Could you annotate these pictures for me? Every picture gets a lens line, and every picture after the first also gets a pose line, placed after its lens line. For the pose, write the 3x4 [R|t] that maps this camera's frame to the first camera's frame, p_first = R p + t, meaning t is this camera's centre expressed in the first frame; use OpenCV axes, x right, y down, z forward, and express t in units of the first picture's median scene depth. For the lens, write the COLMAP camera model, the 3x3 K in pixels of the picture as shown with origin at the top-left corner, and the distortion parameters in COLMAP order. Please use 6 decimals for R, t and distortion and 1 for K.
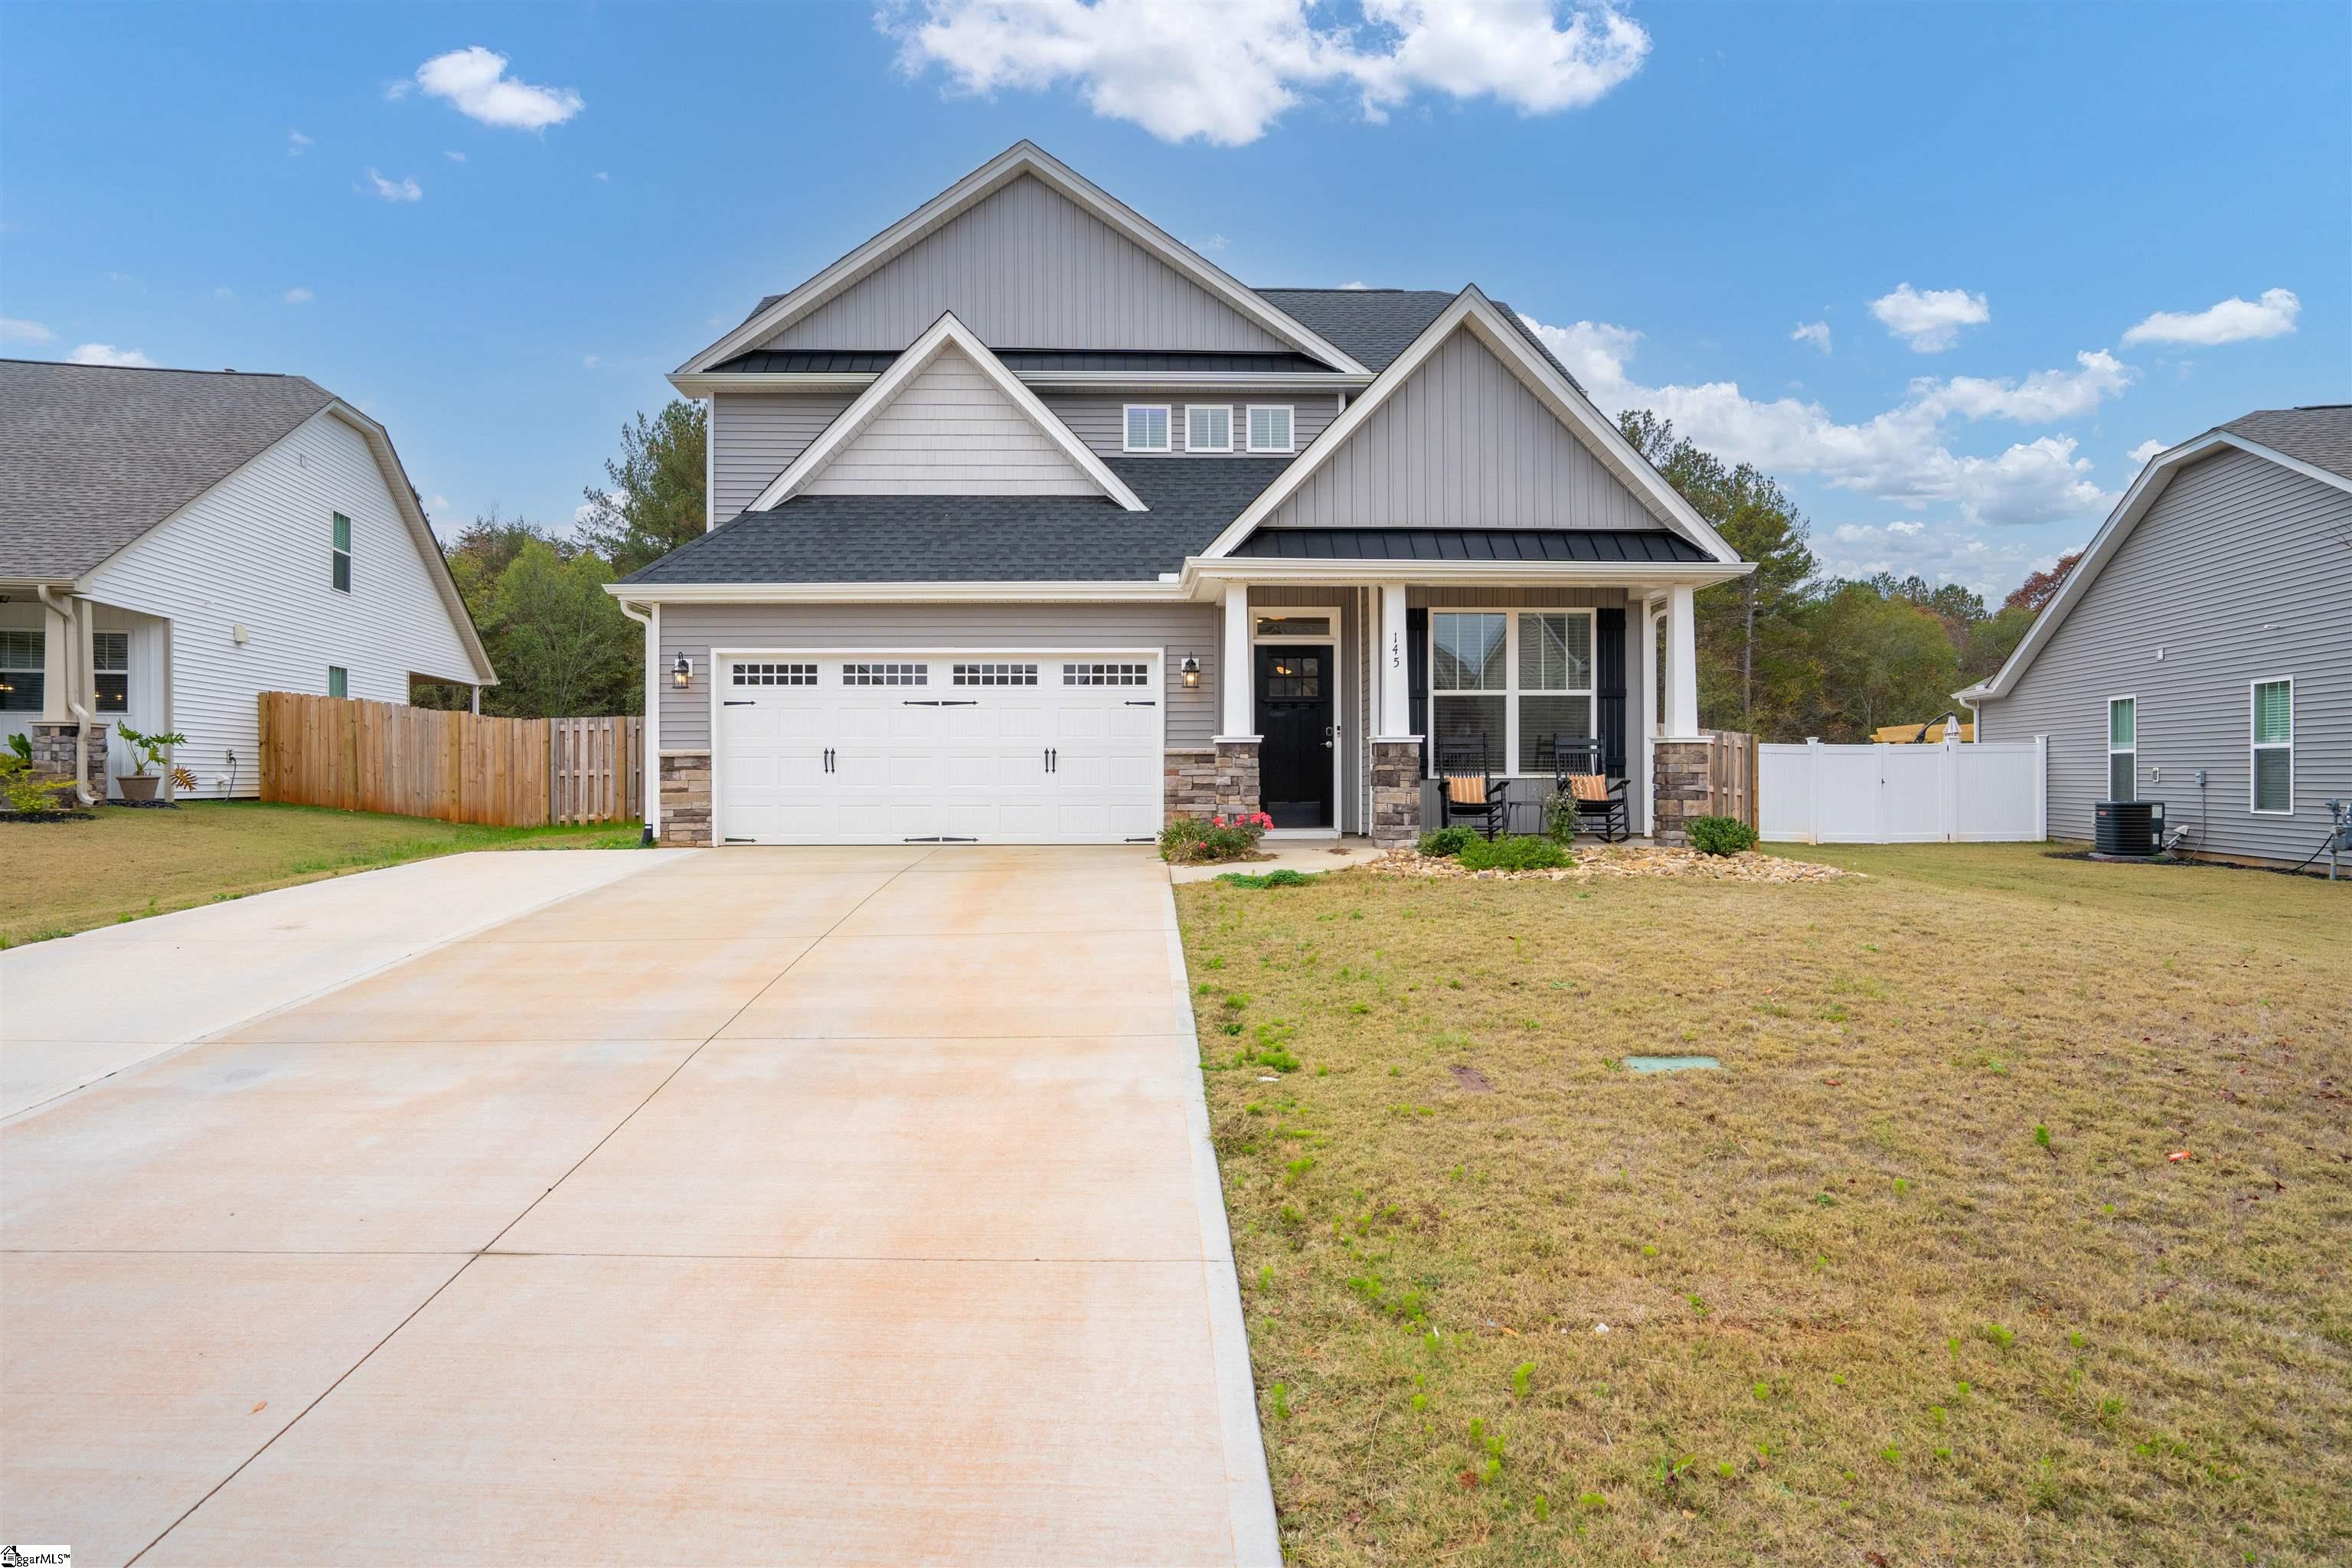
lens RADIAL K [[1322.4, 0, 1176.0], [0, 1322.4, 784.0], [0, 0, 1]] dist [-0.047297, 0.045479]
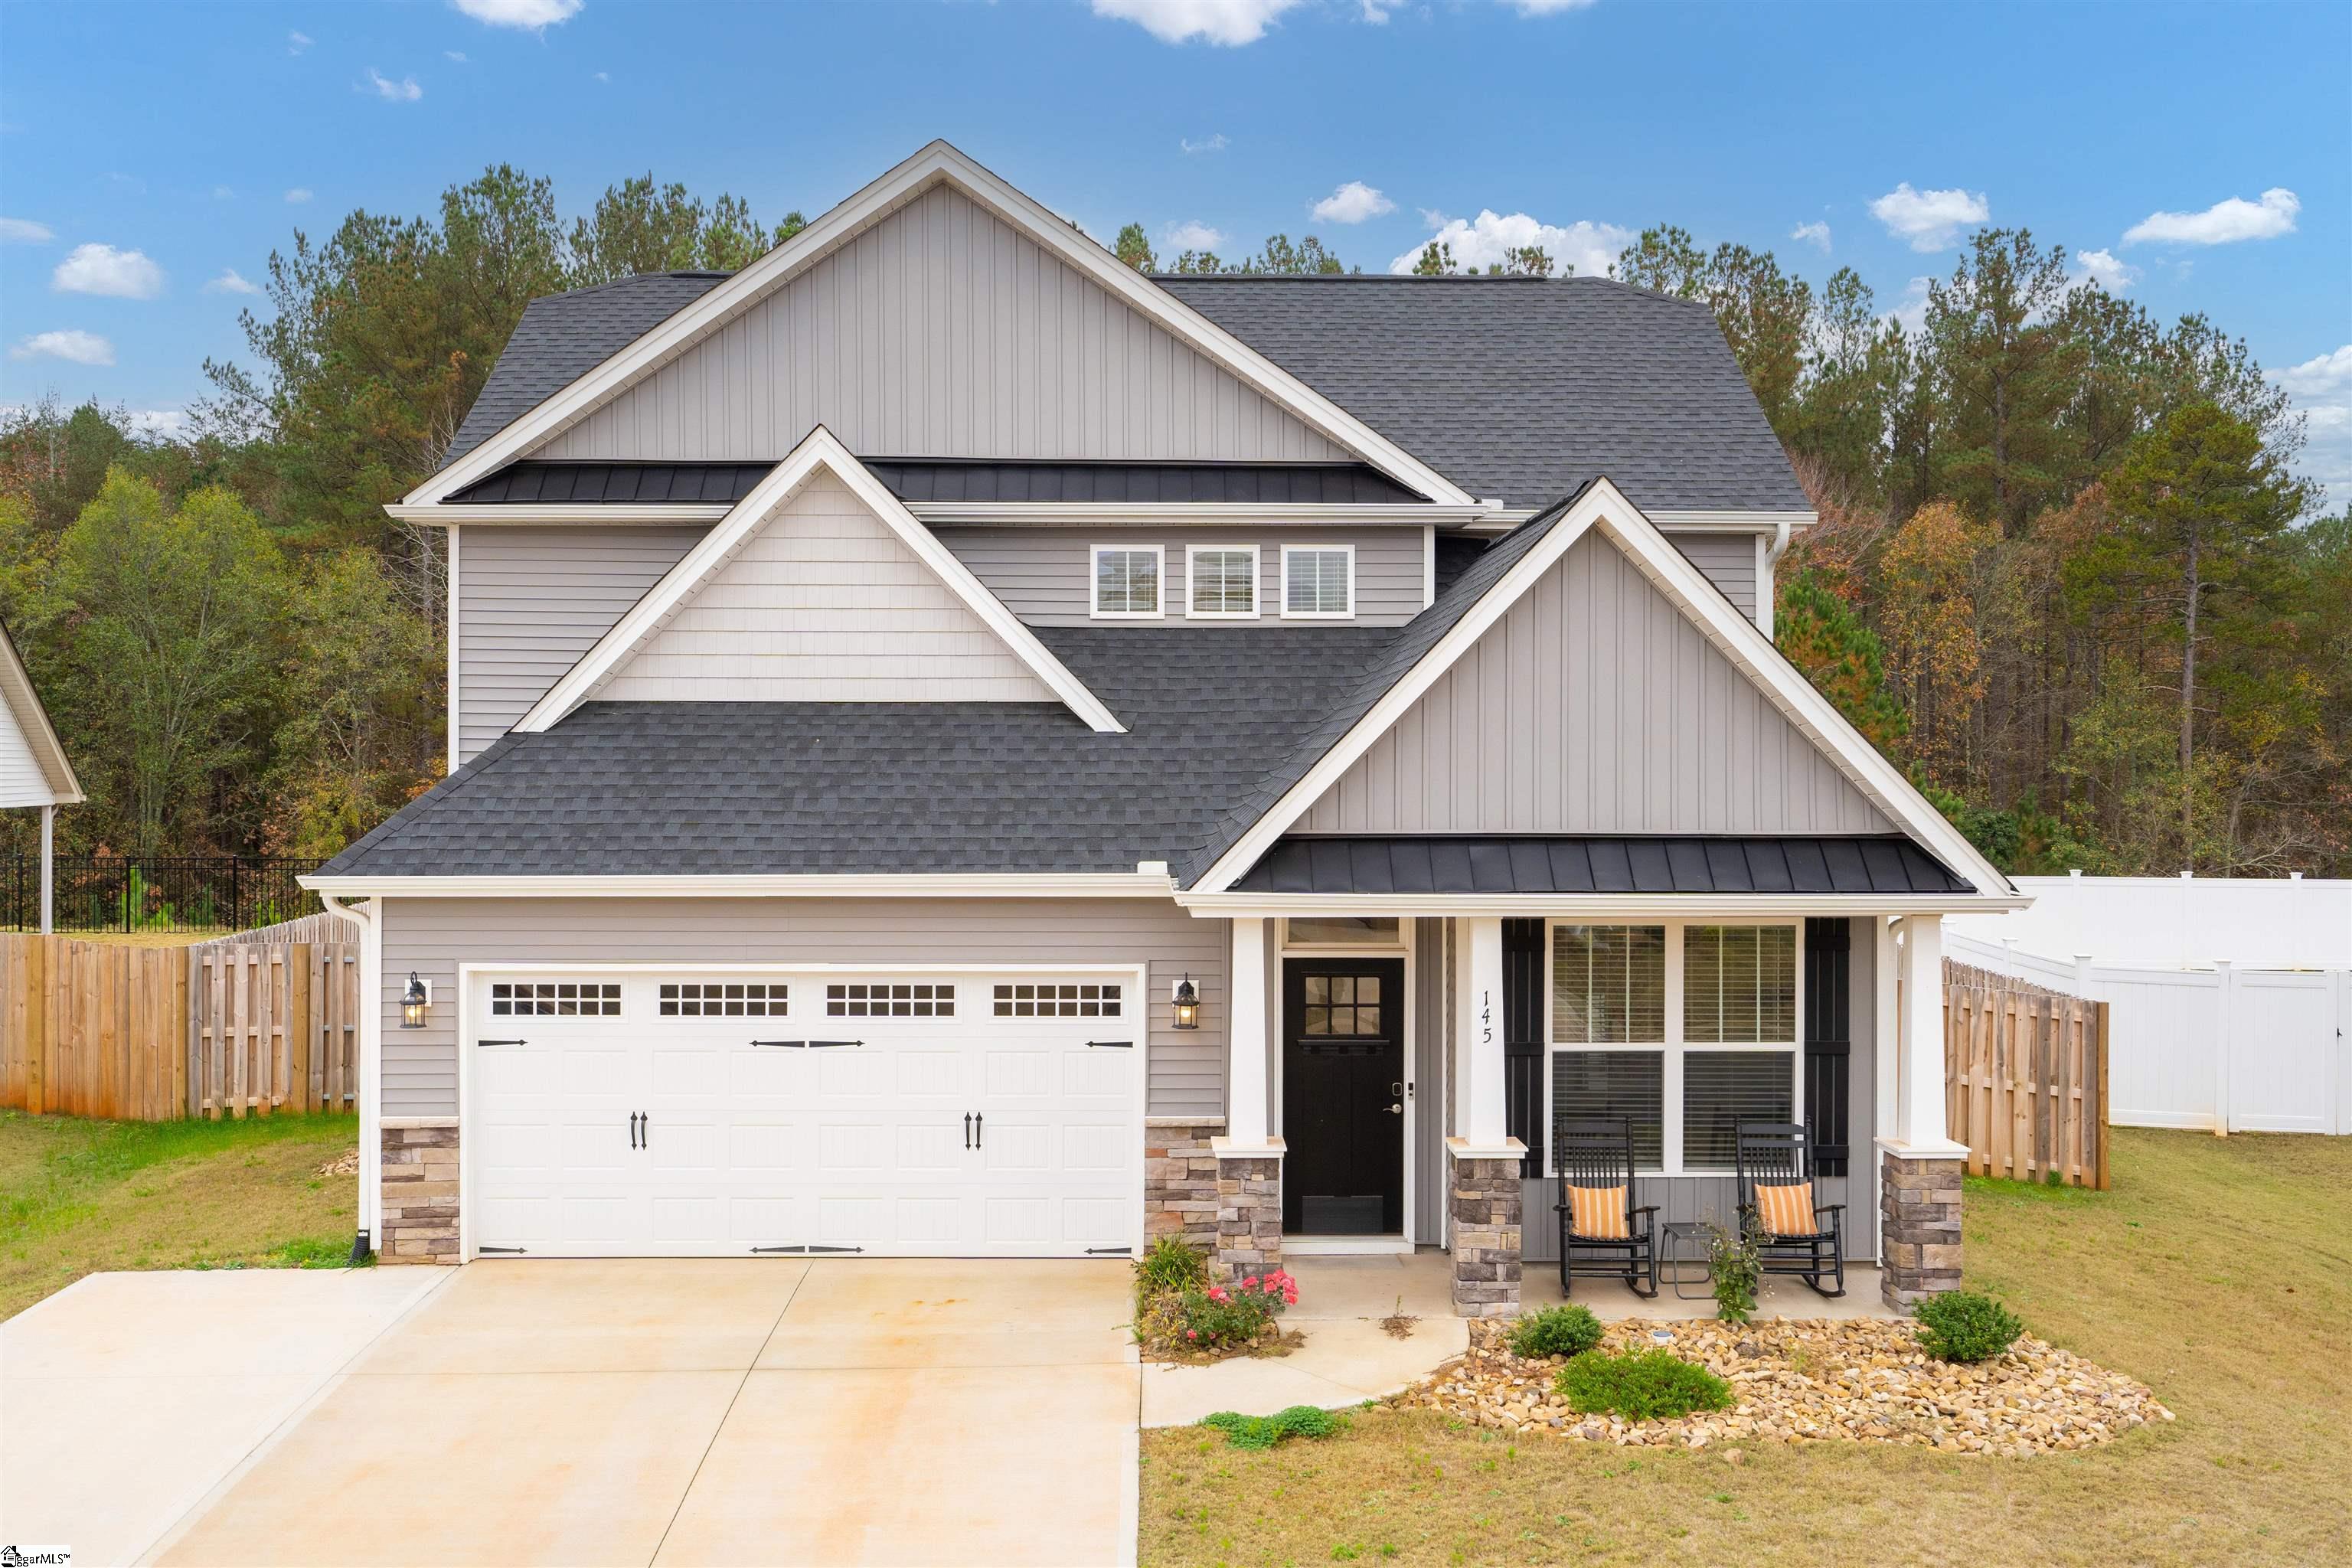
lens RADIAL K [[2306.2, 0, 1176.0], [0, 2306.2, 784.0], [0, 0, 1]] dist [0.002285, 0.005584]
pose [[0.999816, 0.005473, -0.018396, 0.026407], [-0.005506, 0.999983, -0.001743, -0.189986], [0.018386, 0.001844, 0.999829, -0.149493]]
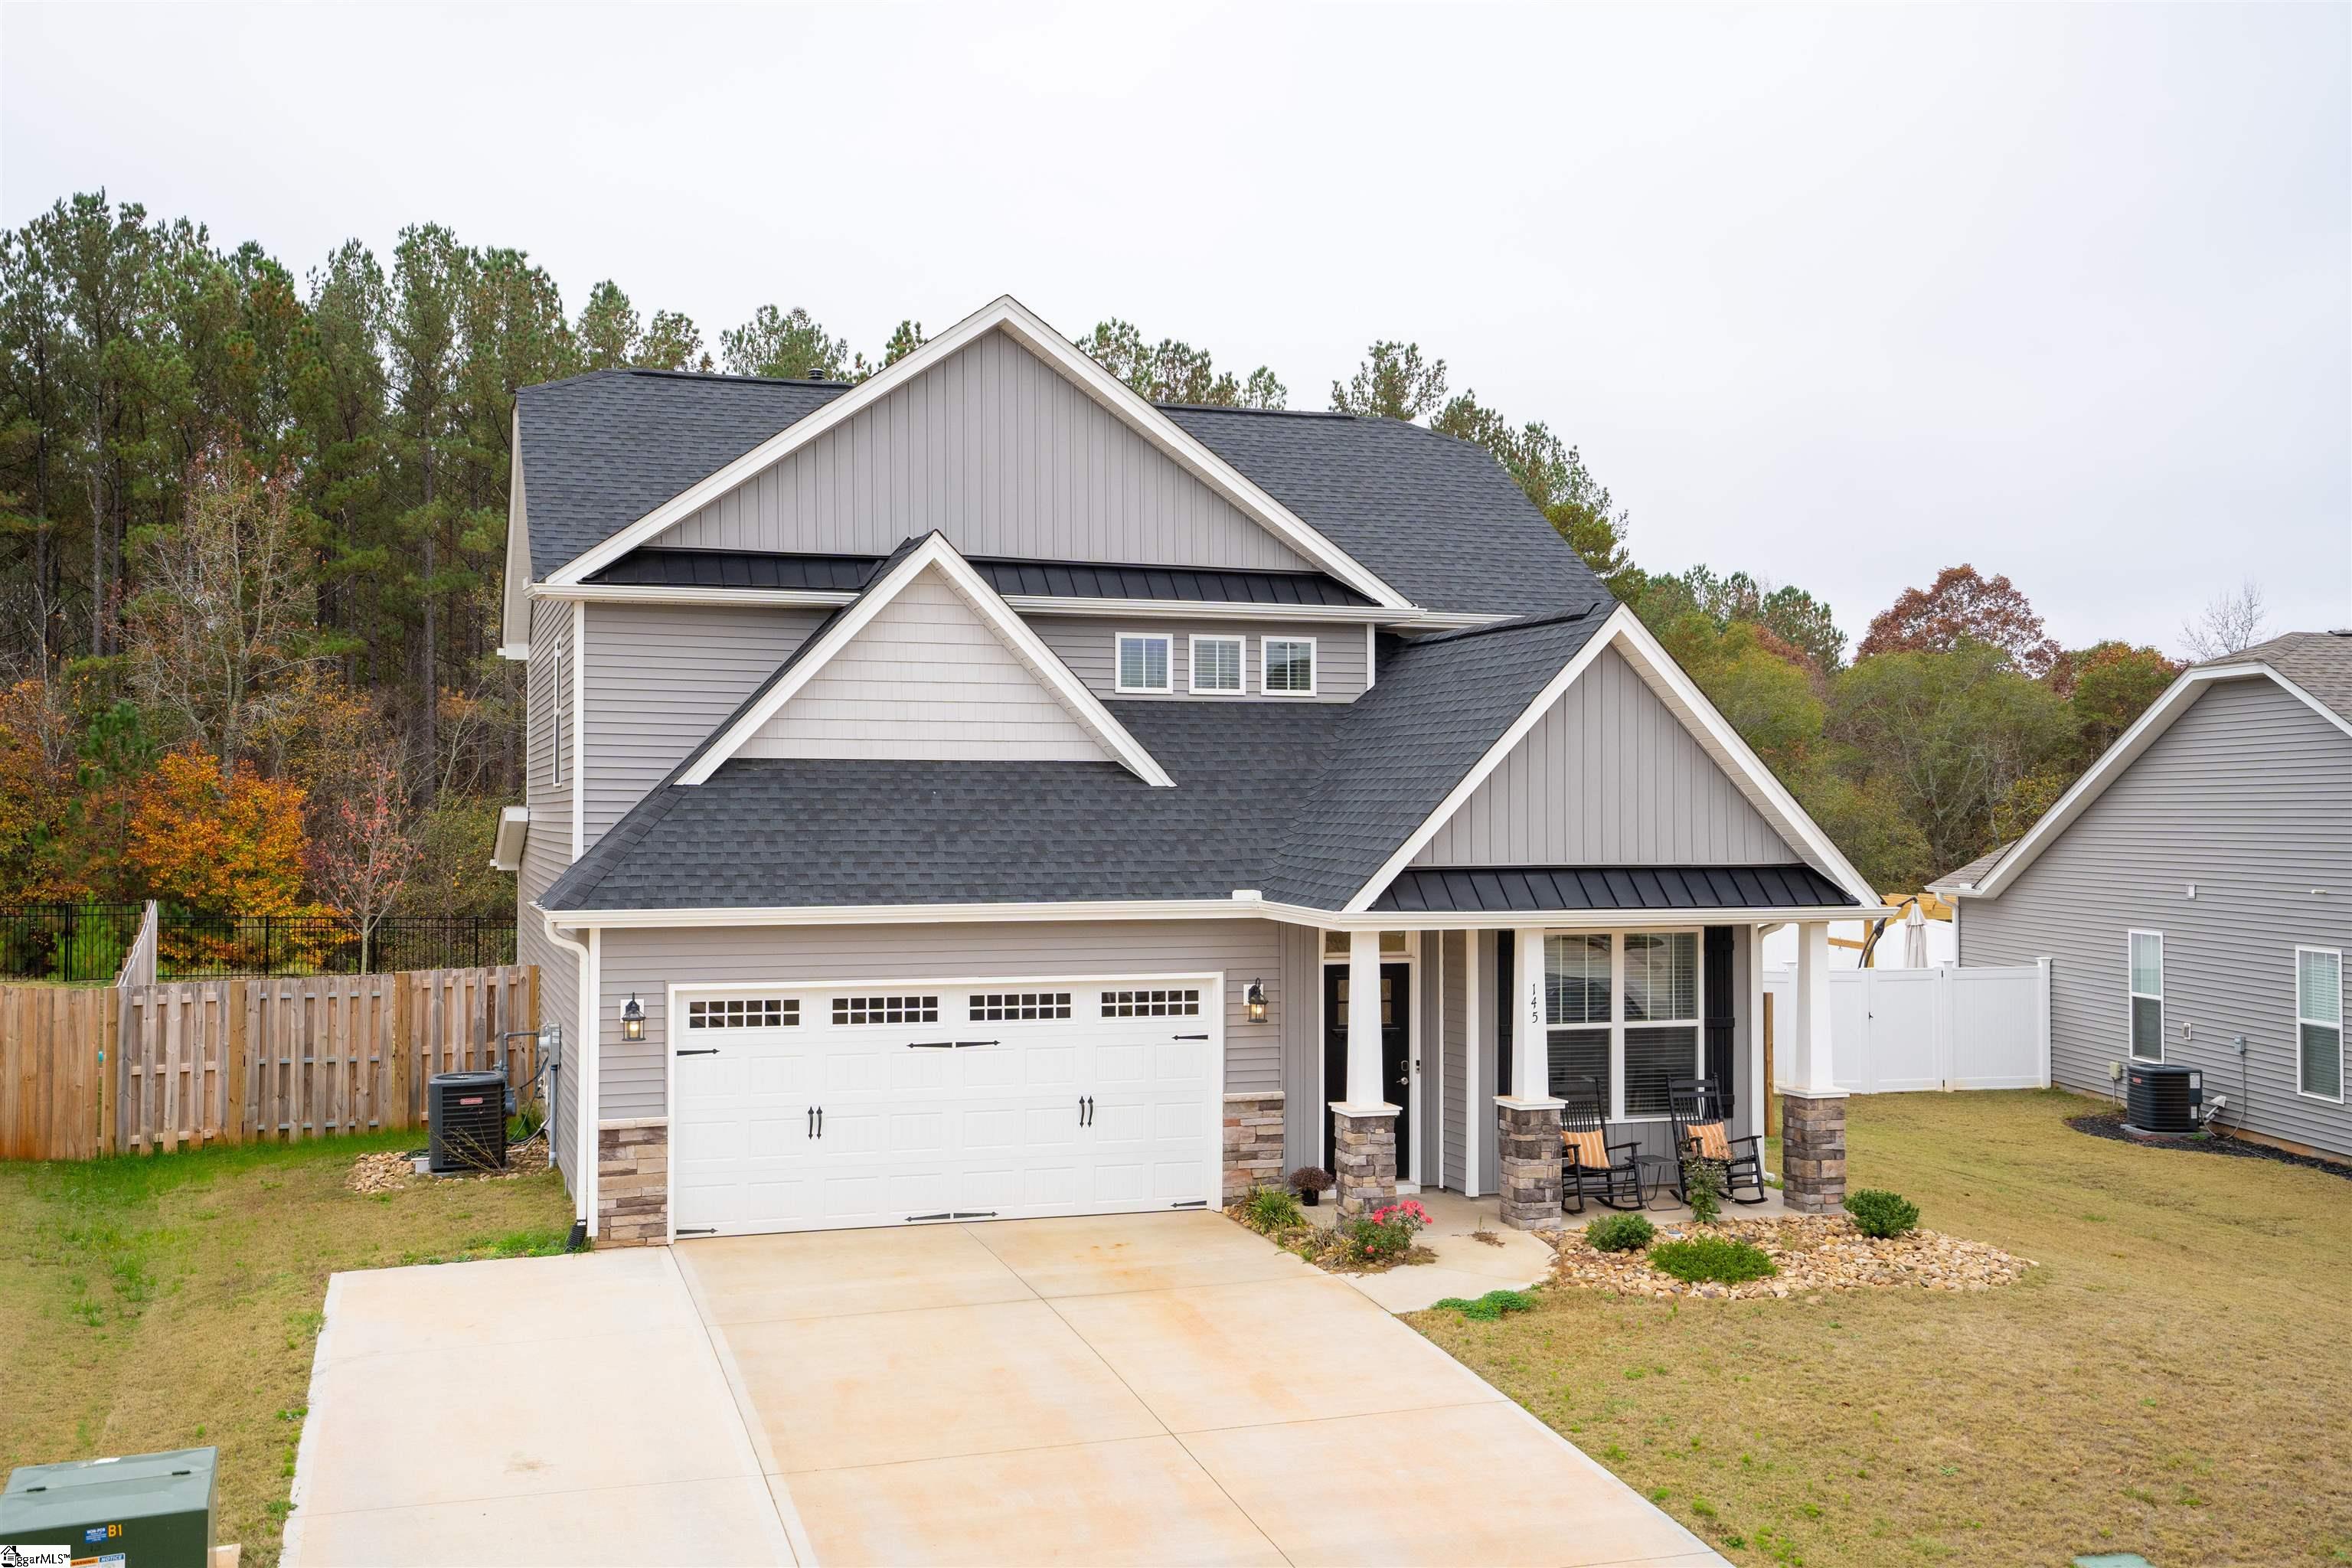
lens RADIAL K [[2241.1, 0, 1176.0], [0, 2241.1, 784.0], [0, 0, 1]] dist [0.044098, 0.028382]
pose [[0.958493, 0.009077, 0.284971, -0.436877], [-0.003363, 0.999784, -0.020533, -0.190861], [-0.285096, 0.018723, 0.958316, -0.337086]]
